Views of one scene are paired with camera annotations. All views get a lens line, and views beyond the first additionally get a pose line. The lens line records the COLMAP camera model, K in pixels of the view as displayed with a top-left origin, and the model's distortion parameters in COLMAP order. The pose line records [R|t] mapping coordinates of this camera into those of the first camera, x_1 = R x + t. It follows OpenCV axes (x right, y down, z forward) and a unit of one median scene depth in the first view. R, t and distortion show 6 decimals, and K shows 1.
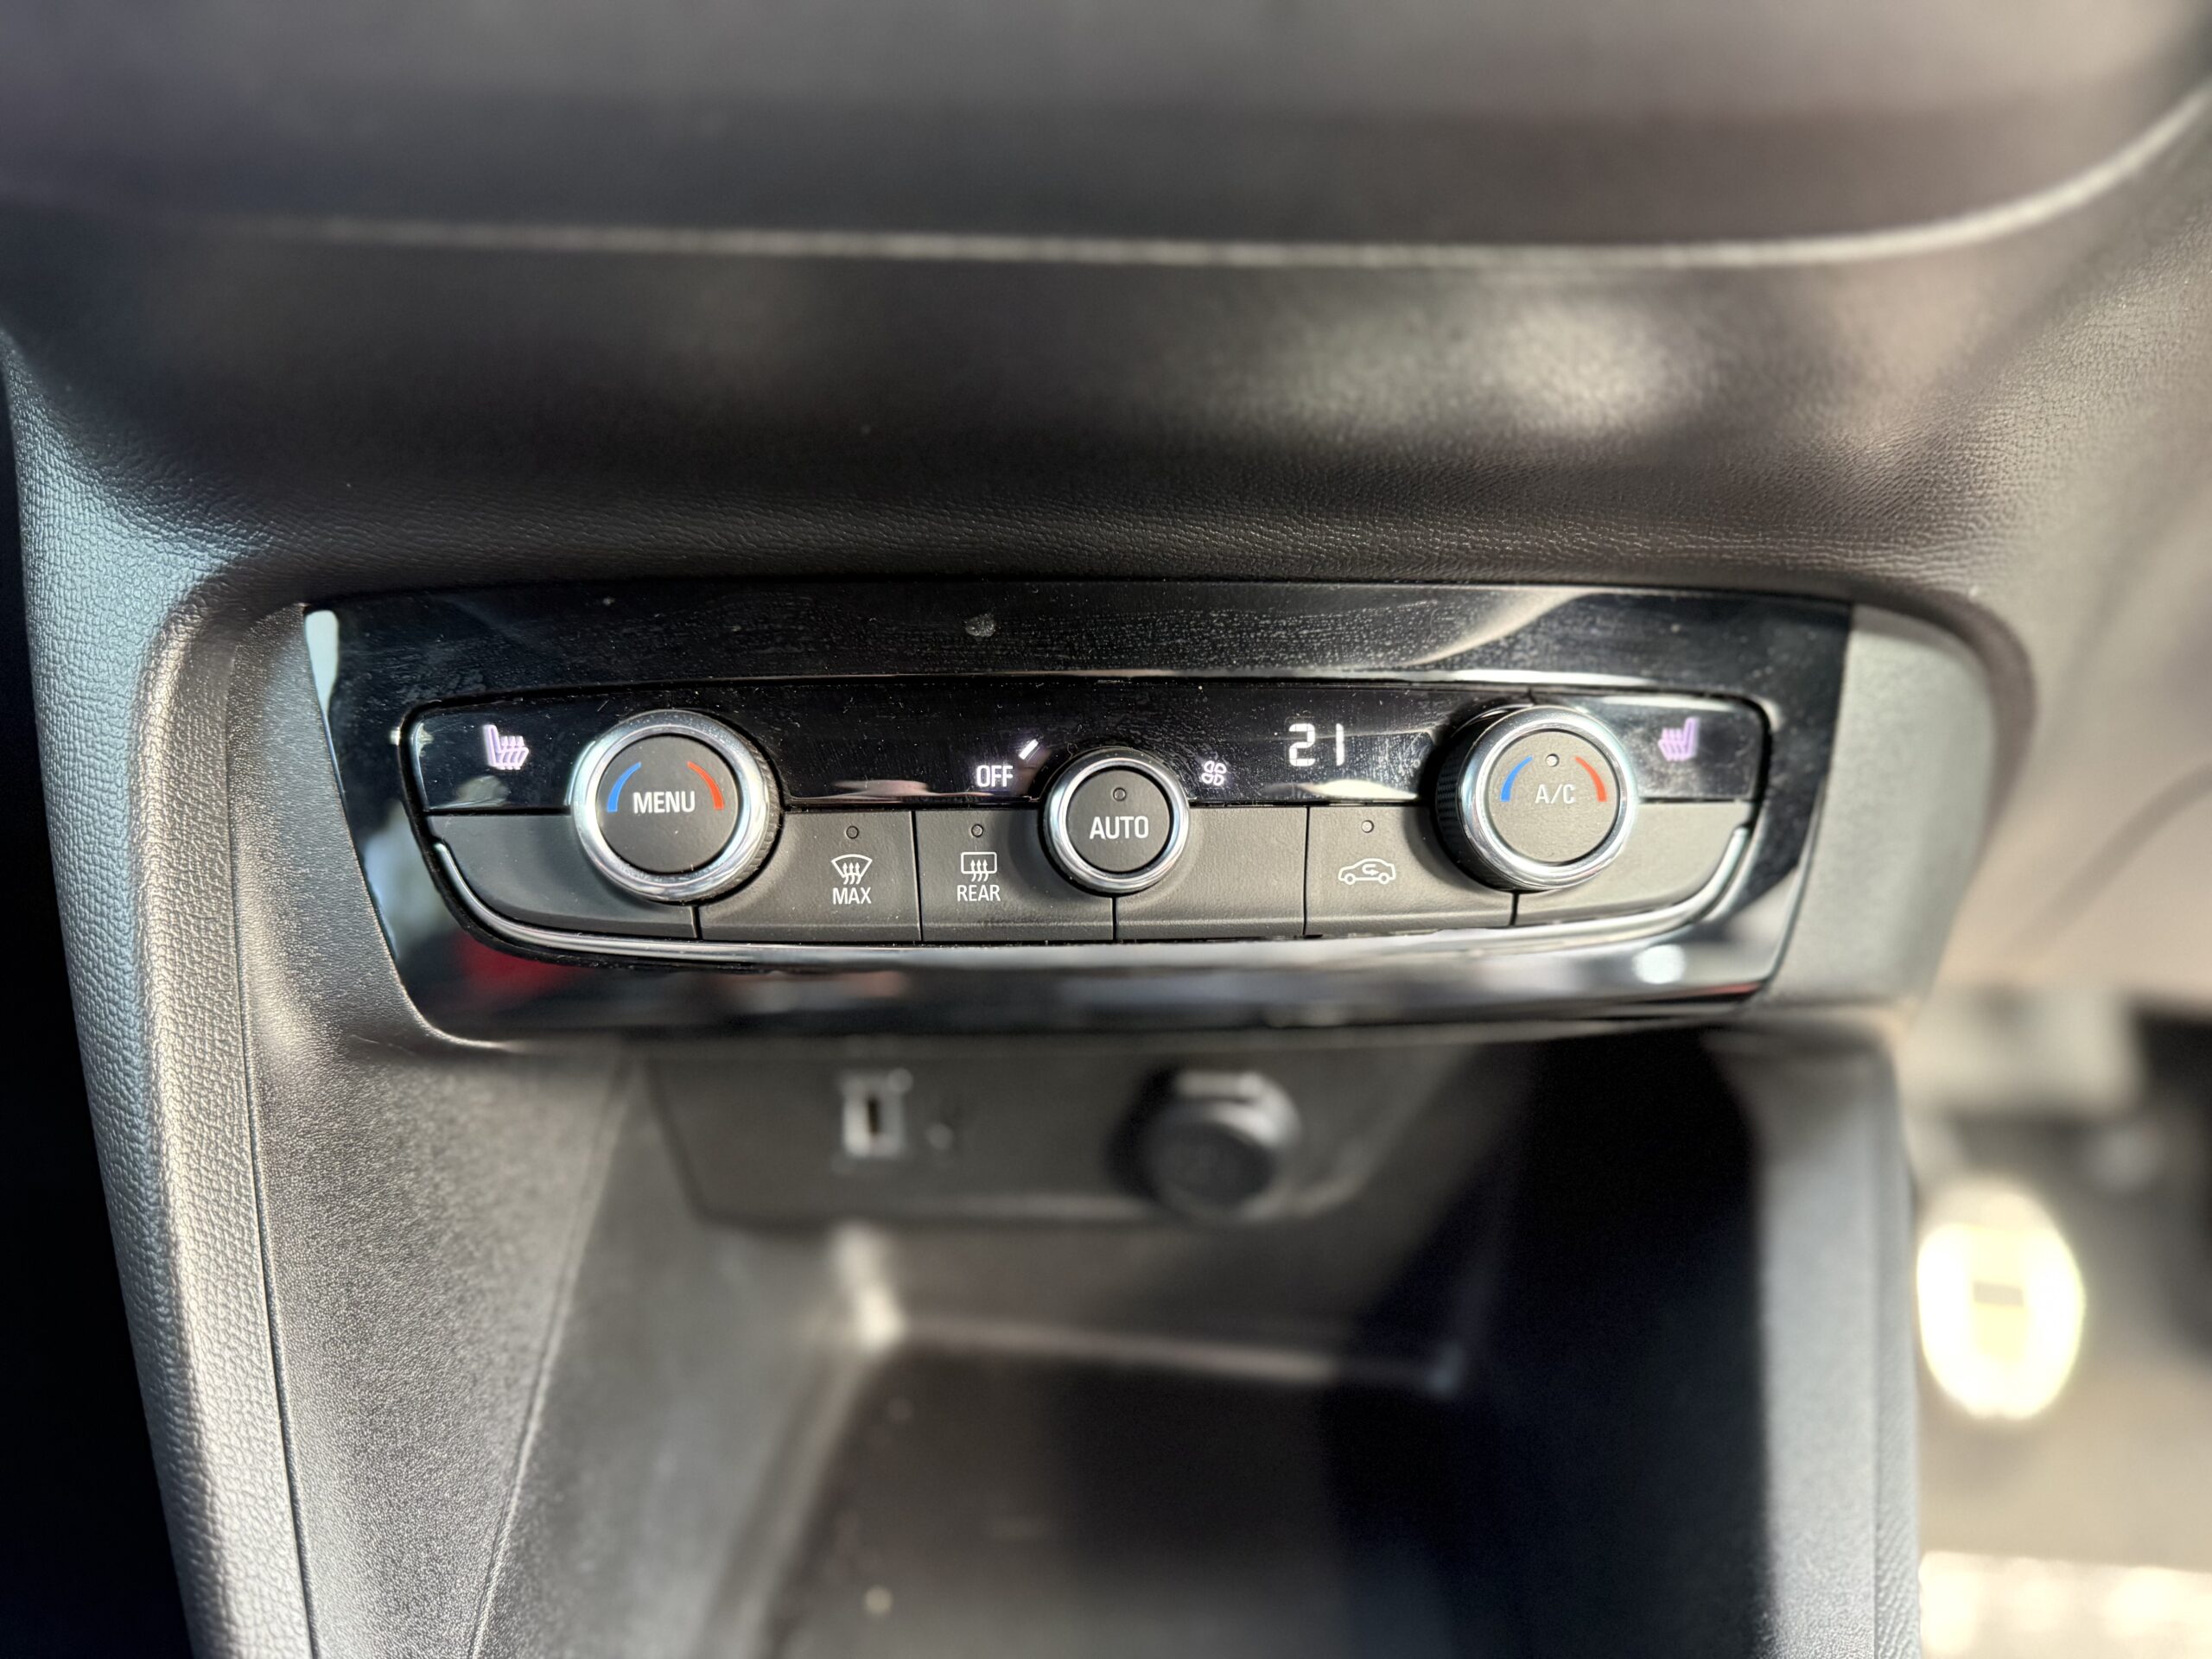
lens RADIAL K [[1567.8, 0, 1113.9], [0, 1567.8, 829.2], [0, 0, 1]] dist [-0.005996, -0.006385]
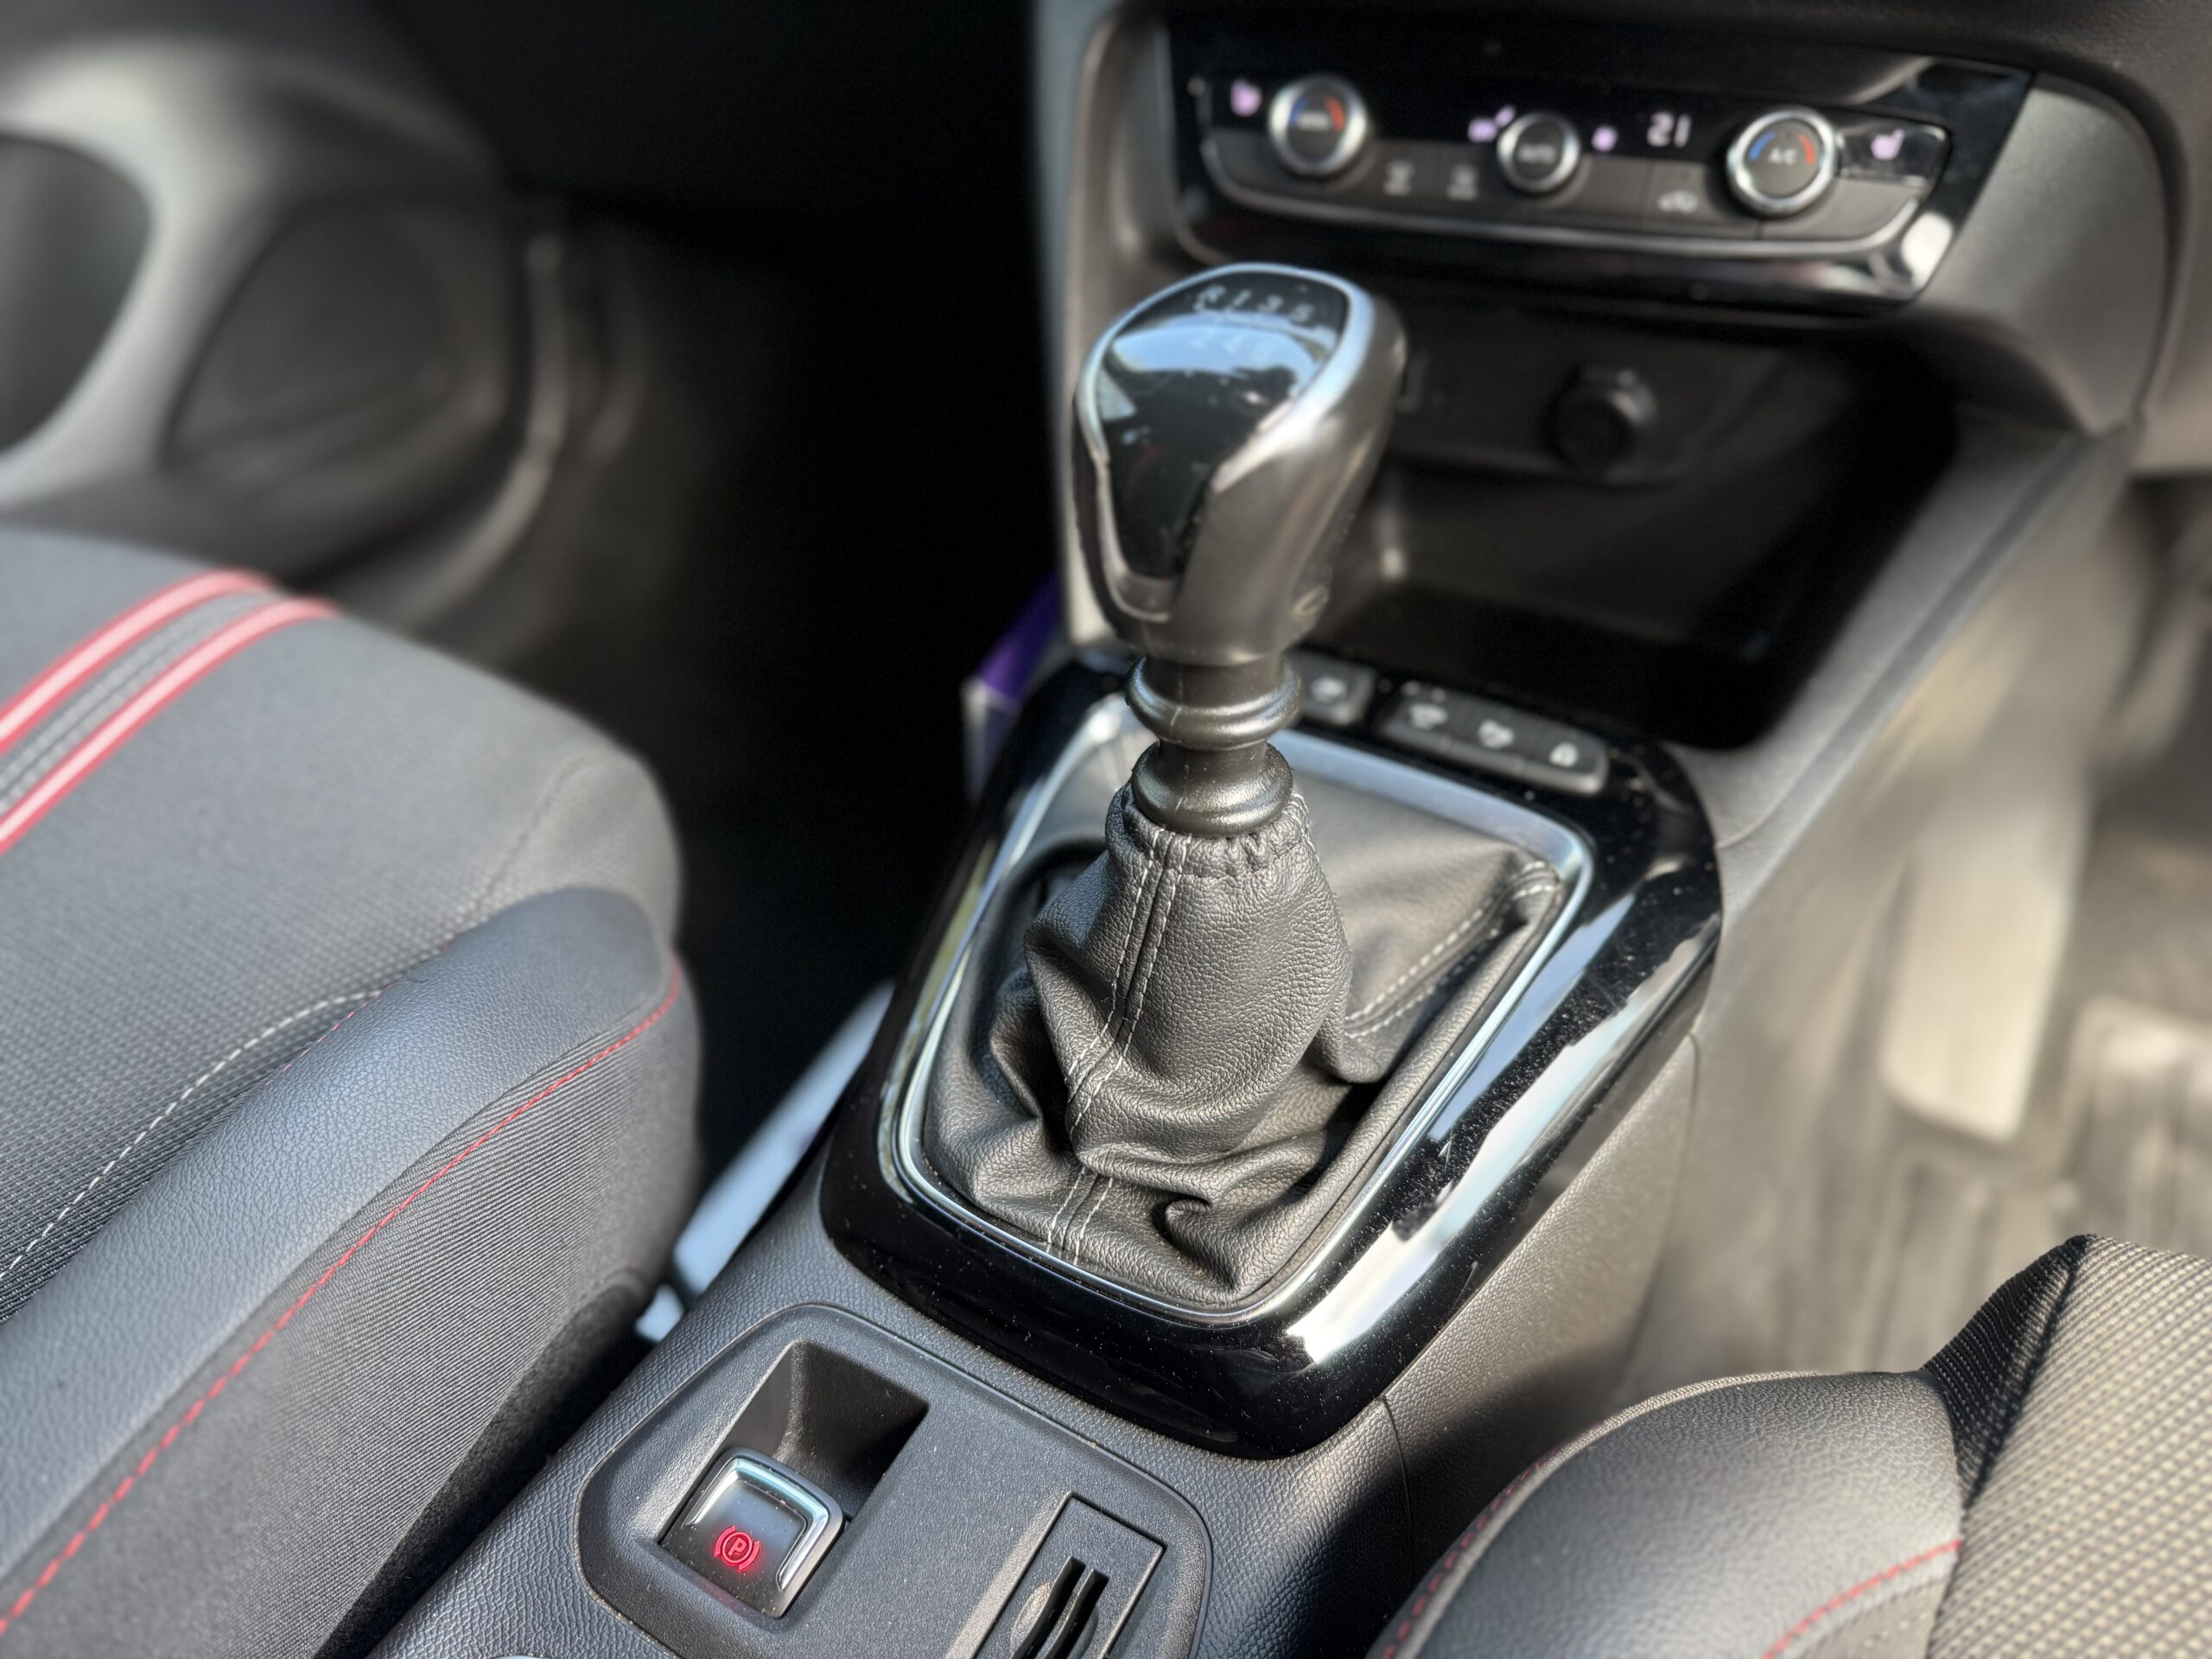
lens RADIAL K [[1567.8, 0, 1113.9], [0, 1567.8, 829.2], [0, 0, 1]] dist [-0.005996, -0.006385]
pose [[0.908547, 0.227144, -0.350640, 0.348439], [-0.132948, 0.952849, 0.272770, 0.292338], [0.396065, -0.201208, 0.895906, -0.981452]]
